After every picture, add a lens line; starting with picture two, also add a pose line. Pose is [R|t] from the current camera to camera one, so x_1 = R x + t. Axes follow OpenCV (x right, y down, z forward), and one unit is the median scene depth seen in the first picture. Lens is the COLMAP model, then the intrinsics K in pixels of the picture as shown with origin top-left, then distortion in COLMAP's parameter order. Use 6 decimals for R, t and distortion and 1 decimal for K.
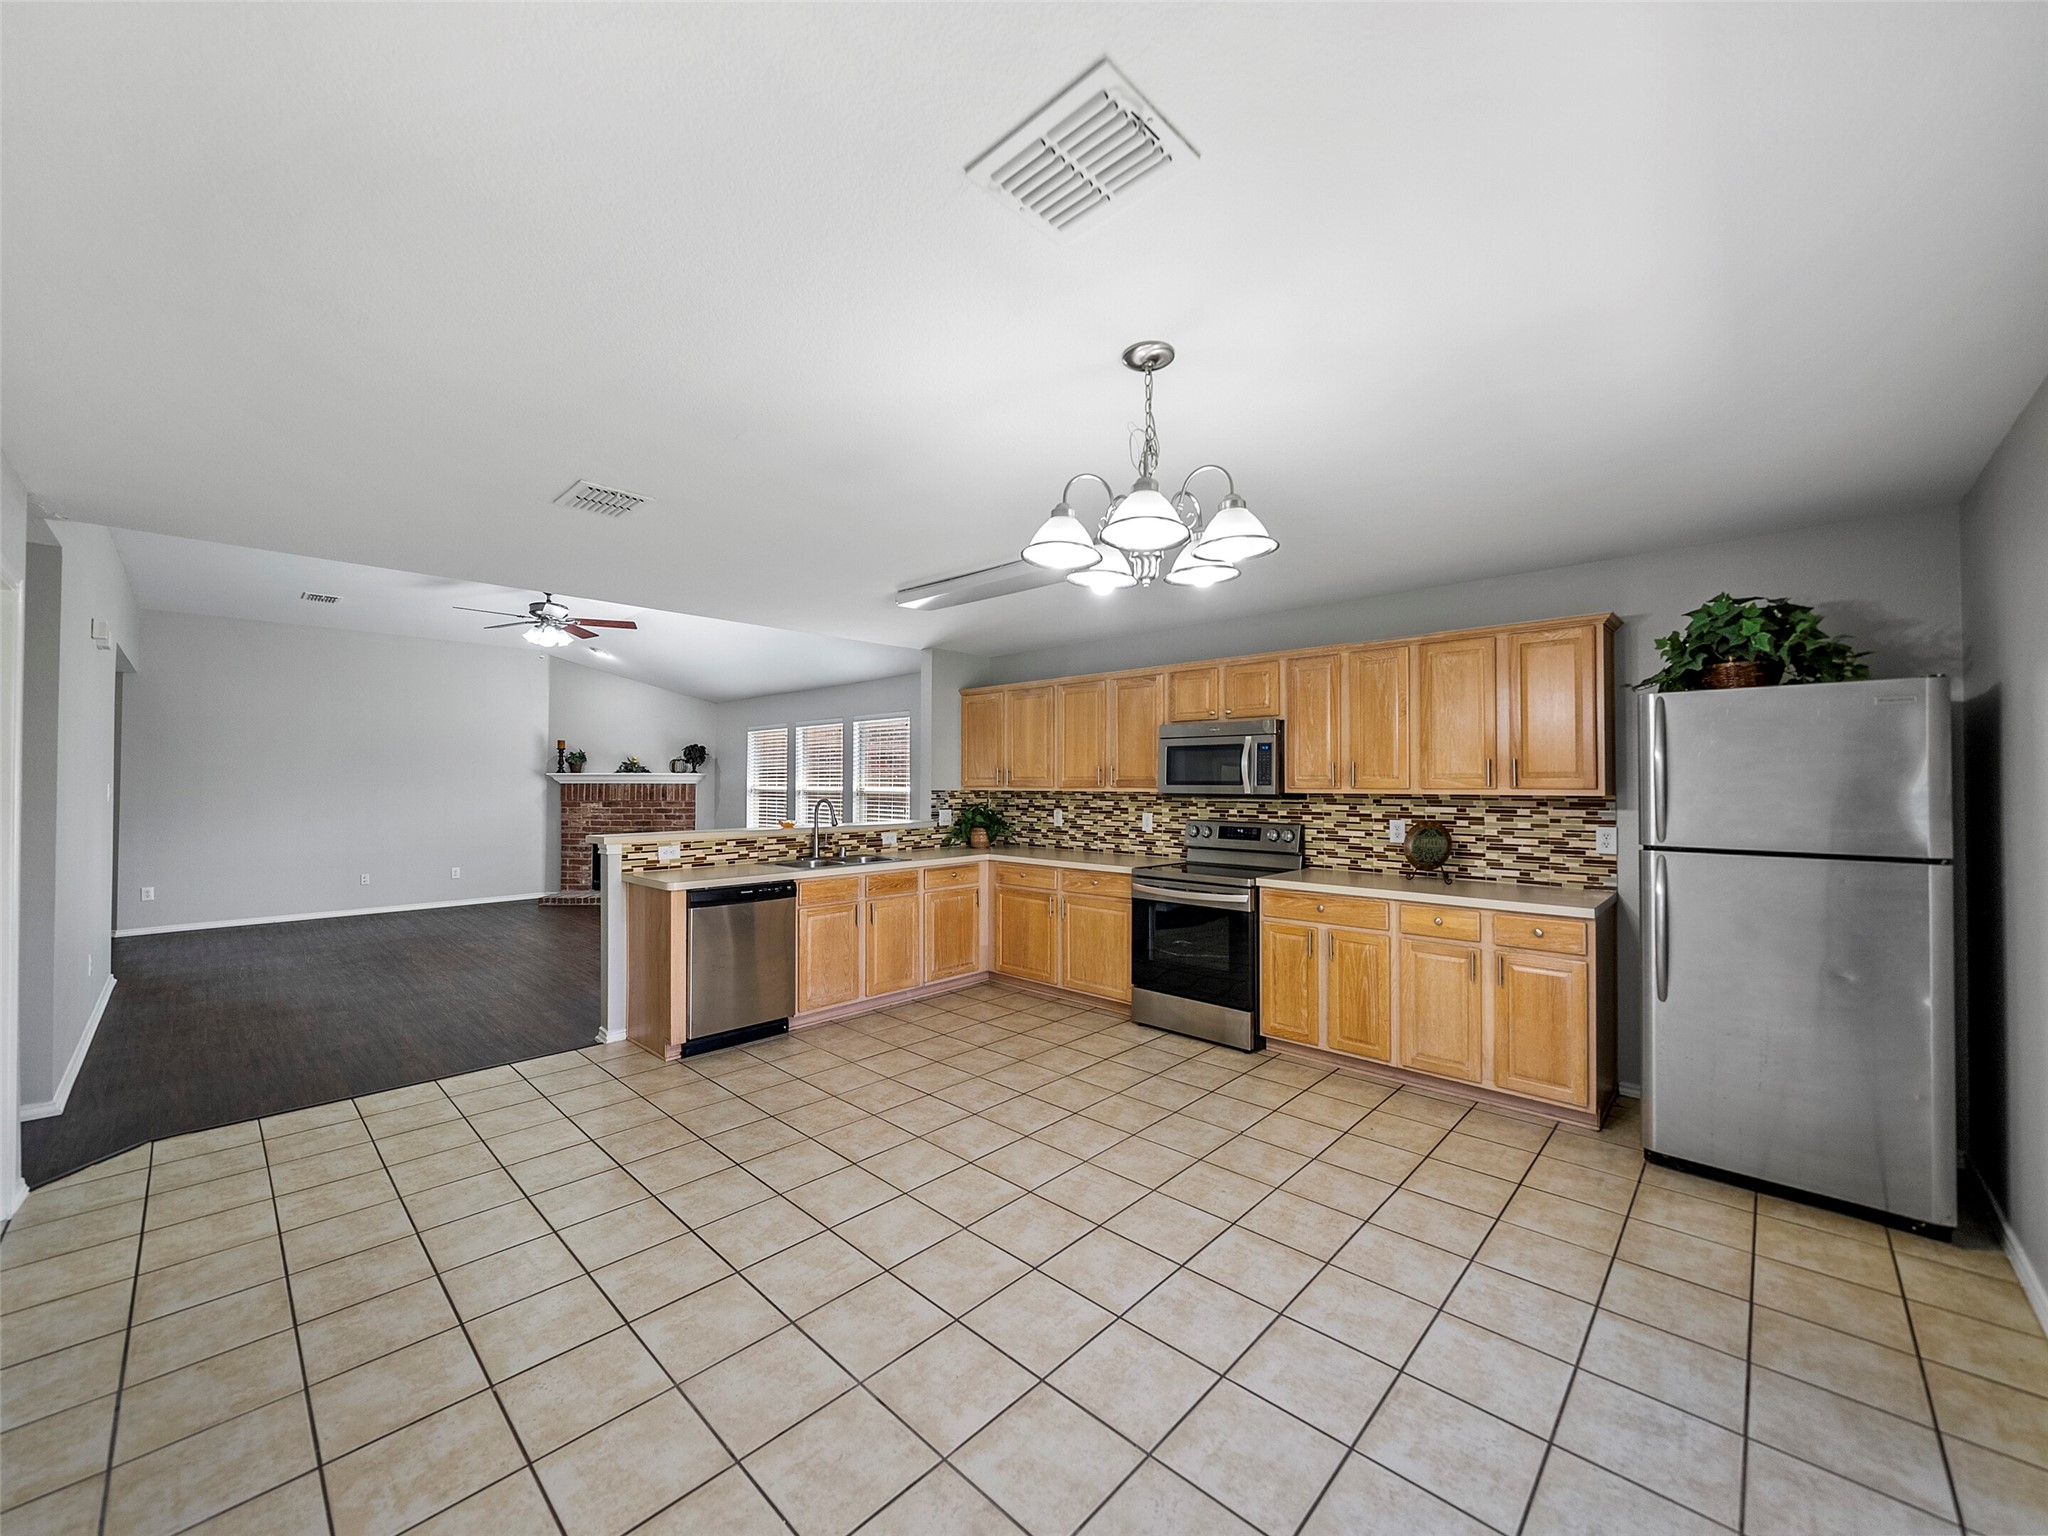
lens RADIAL K [[795.0, 0, 1017.2], [0, 795.0, 767.9], [0, 0, 1]] dist [-0.004025, -0.001207]
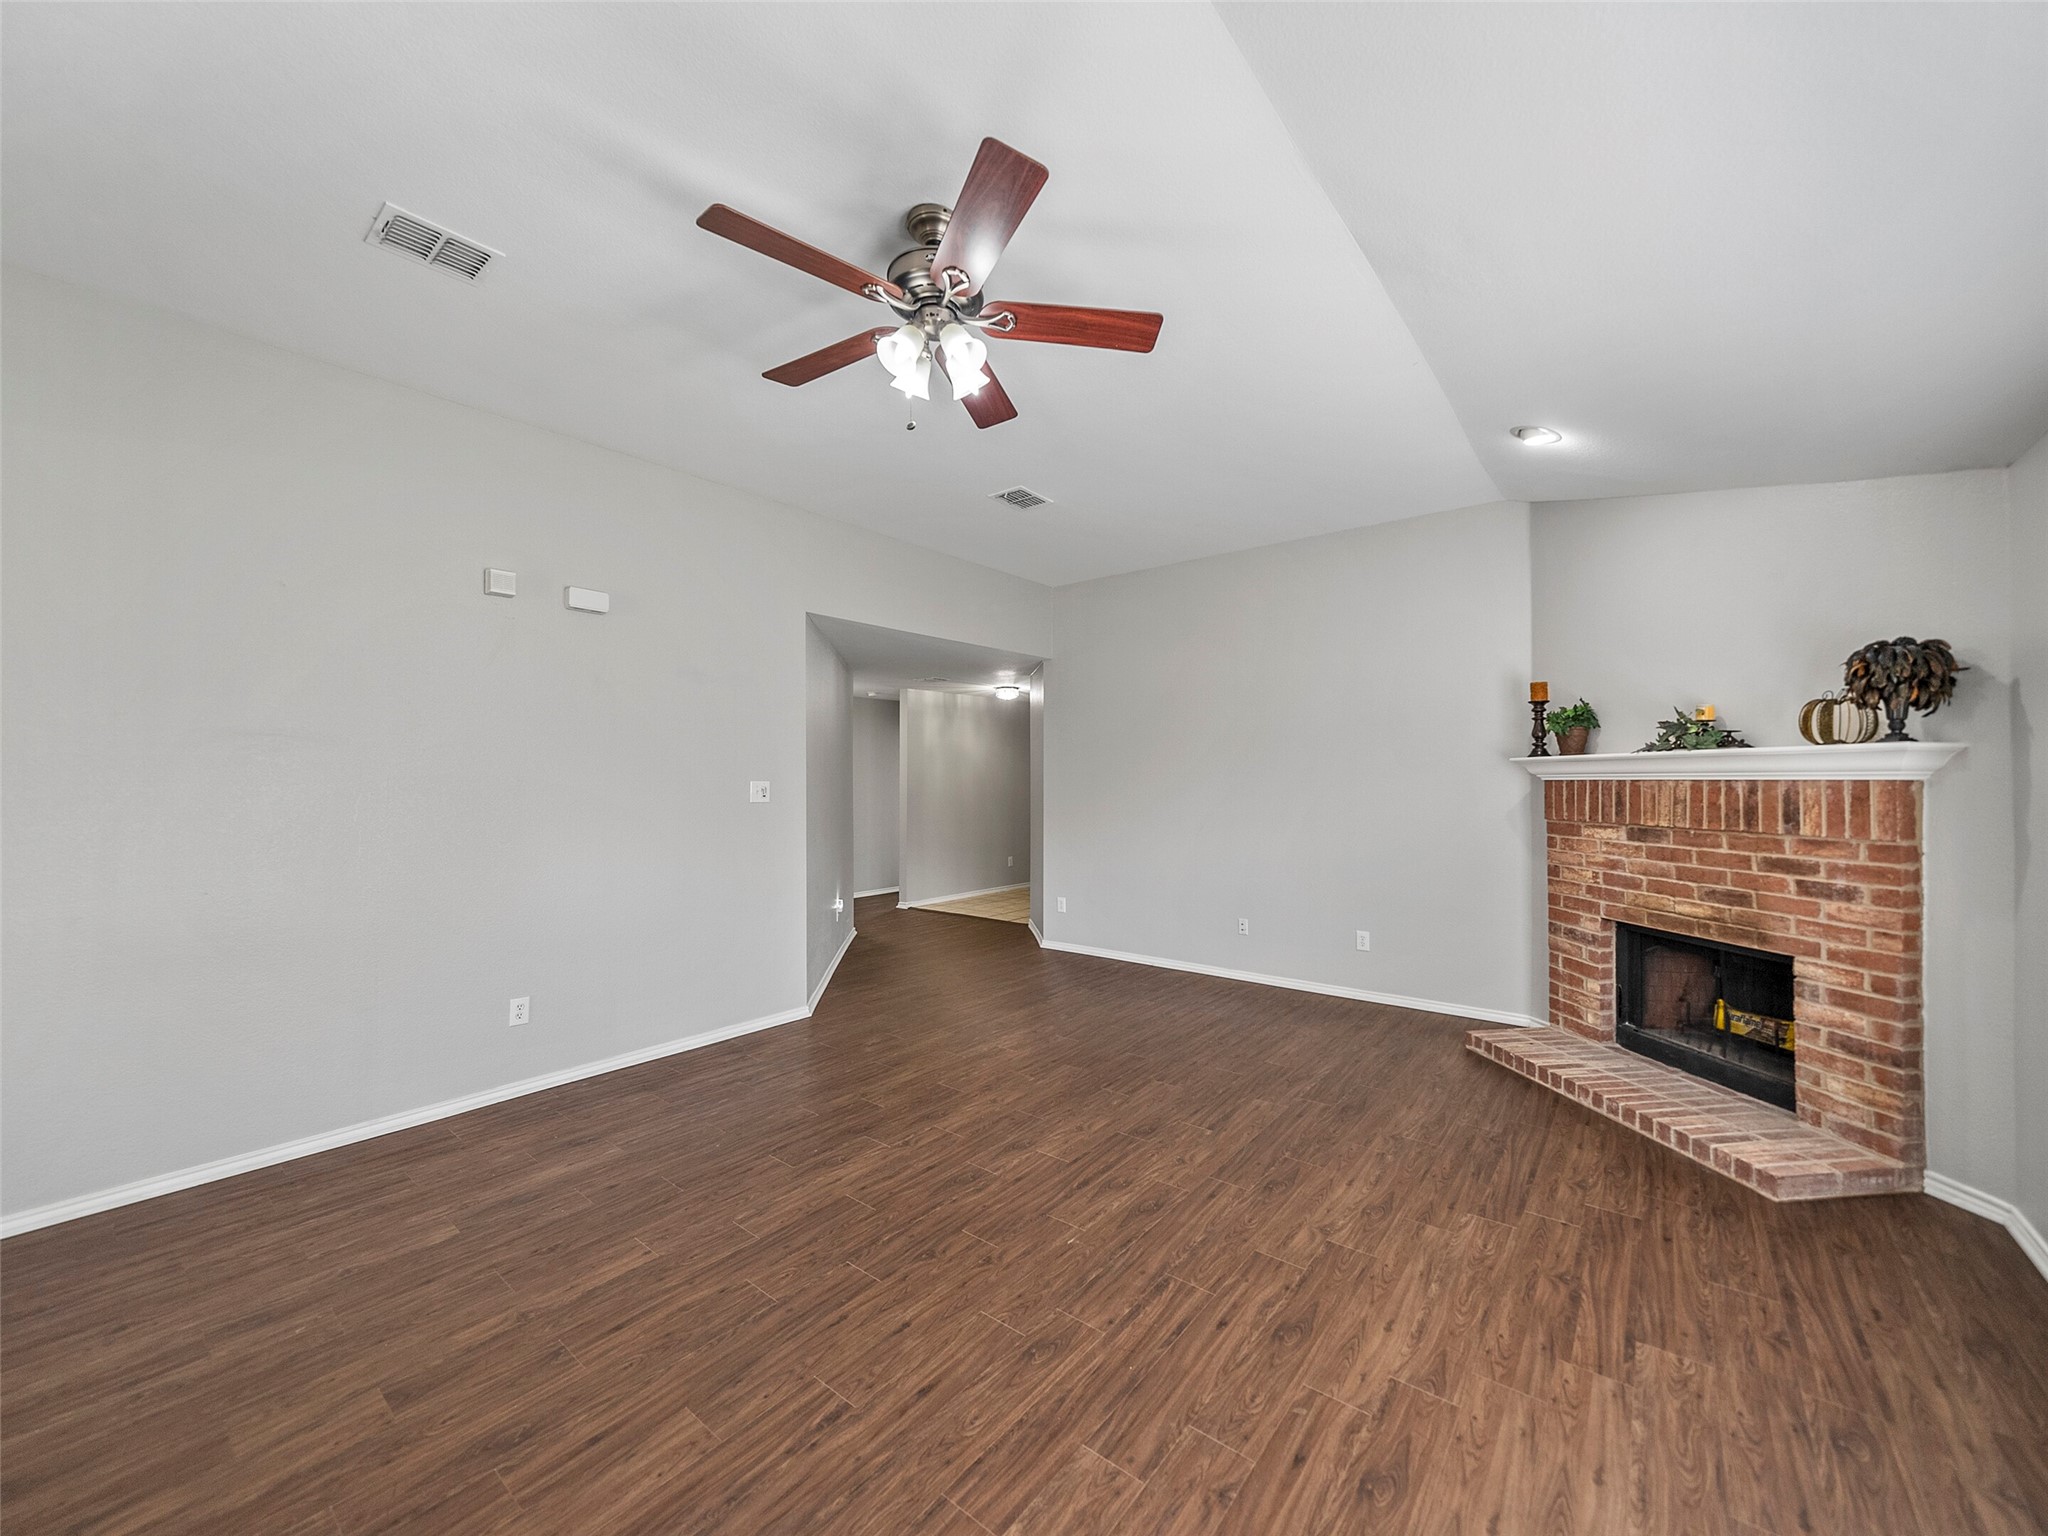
lens RADIAL K [[795.0, 0, 1033.9], [0, 795.0, 769.6], [0, 0, 1]] dist [-0.004025, -0.001207]
pose [[0.106972, -0.014618, -0.994155, -0.367684], [0.020712, 0.999708, -0.012471, 0.029352], [0.994046, -0.019257, 0.107243, 1.490054]]
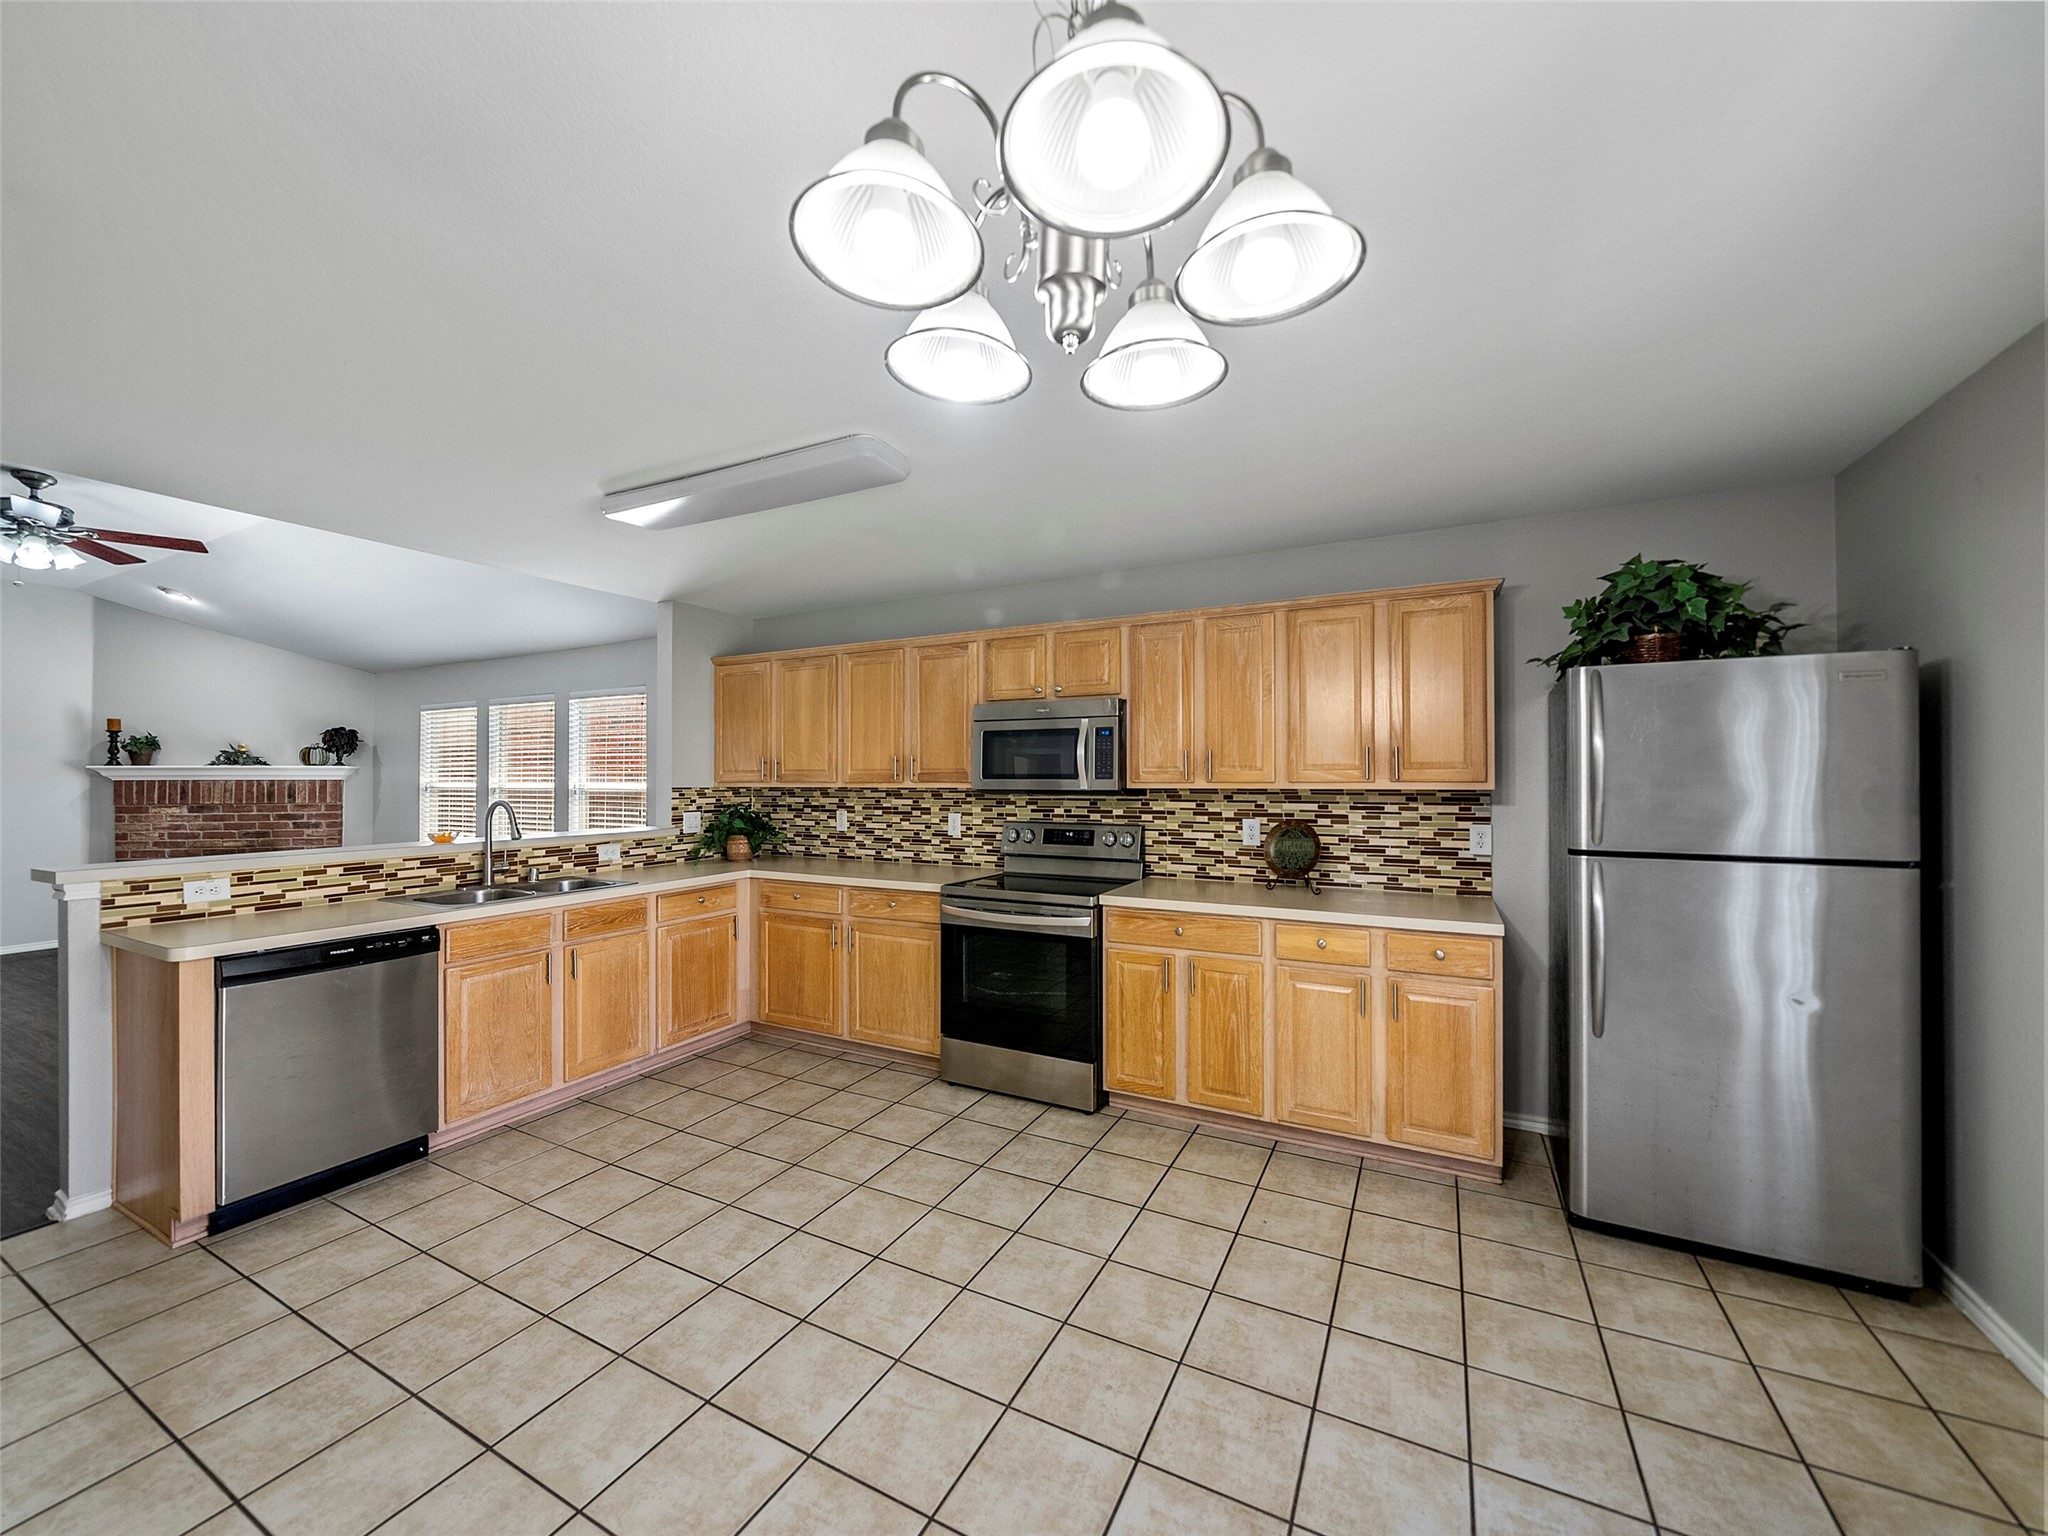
lens RADIAL K [[795.0, 0, 1021.6], [0, 795.0, 769.2], [0, 0, 1]] dist [-0.004025, -0.001207]
pose [[0.960268, -0.000558, 0.279080, 0.002193], [-0.001868, 0.999963, 0.008428, 0.004998], [-0.279075, -0.008615, 0.960231, 0.236503]]
